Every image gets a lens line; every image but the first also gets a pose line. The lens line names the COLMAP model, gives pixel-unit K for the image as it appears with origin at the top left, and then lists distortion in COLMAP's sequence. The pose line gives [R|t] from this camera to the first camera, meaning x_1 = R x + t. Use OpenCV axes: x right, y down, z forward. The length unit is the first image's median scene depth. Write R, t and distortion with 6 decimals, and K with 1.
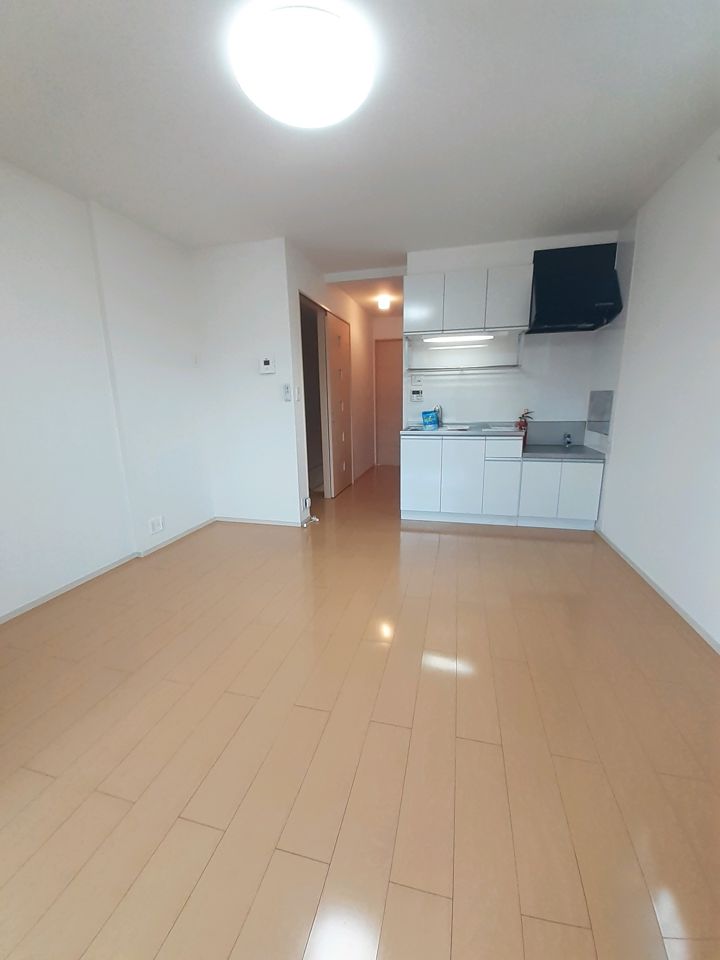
lens RADIAL K [[391.0, 0, 360.0], [0, 391.0, 480.0], [0, 0, 1]] dist [-0.003187, -0.000301]
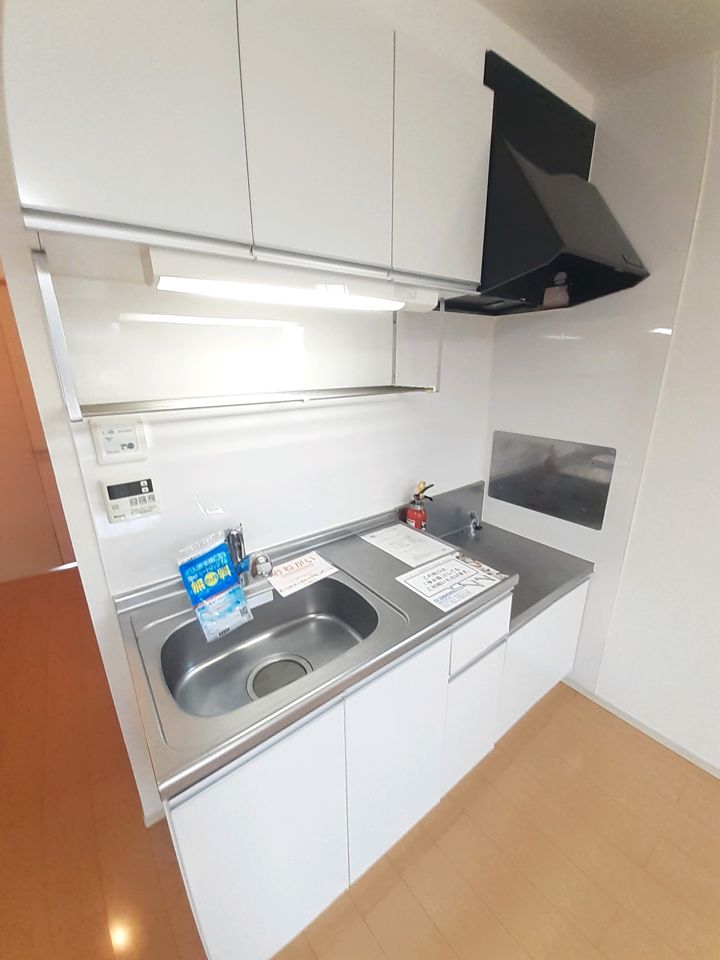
lens RADIAL K [[391.0, 0, 360.0], [0, 391.0, 480.0], [0, 0, 1]] dist [-0.003187, -0.000301]
pose [[0.618967, -0.219322, 0.754173, 0.046501], [0.161807, 0.975231, 0.150809, -0.249151], [-0.768569, 0.028685, 0.639124, 0.731908]]
